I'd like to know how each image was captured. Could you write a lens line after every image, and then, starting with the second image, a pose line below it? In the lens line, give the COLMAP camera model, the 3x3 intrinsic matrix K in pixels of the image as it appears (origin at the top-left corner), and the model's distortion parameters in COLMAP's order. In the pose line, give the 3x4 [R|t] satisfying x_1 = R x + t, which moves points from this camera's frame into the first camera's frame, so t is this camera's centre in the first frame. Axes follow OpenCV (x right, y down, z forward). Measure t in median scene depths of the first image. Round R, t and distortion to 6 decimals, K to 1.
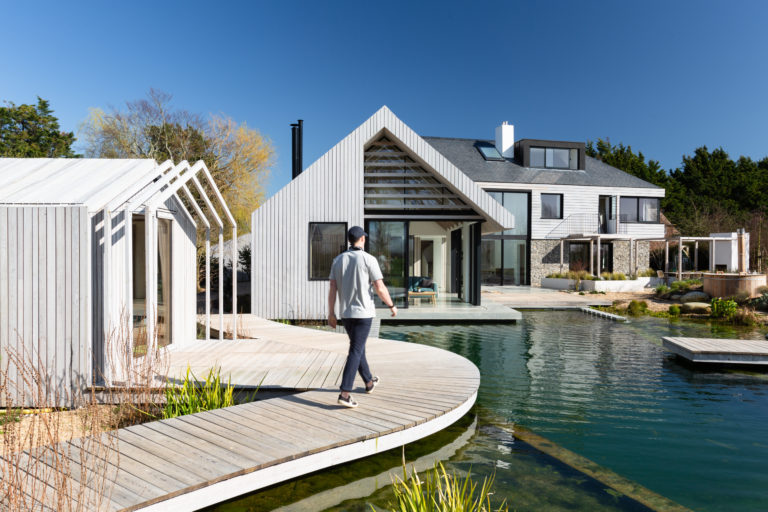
lens RADIAL K [[596.4, 0, 384.0], [0, 596.4, 256.0], [0, 0, 1]] dist [-0.002436, -0.000507]
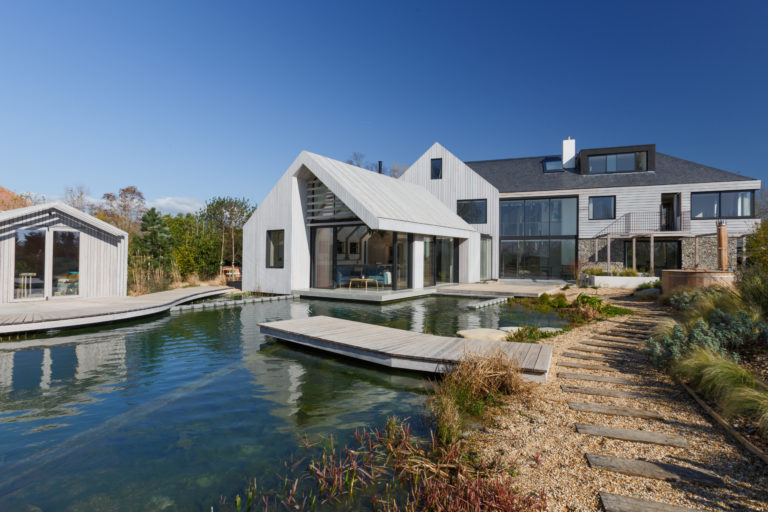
lens RADIAL K [[393.5, 0, 384.0], [0, 393.5, 256.0], [0, 0, 1]] dist [0.000654, 0.000321]
pose [[0.809120, 0.000950, -0.587643, 0.362633], [-0.000978, 0.999999, 0.000271, 0.004462], [0.587642, 0.000355, 0.809121, 0.174759]]
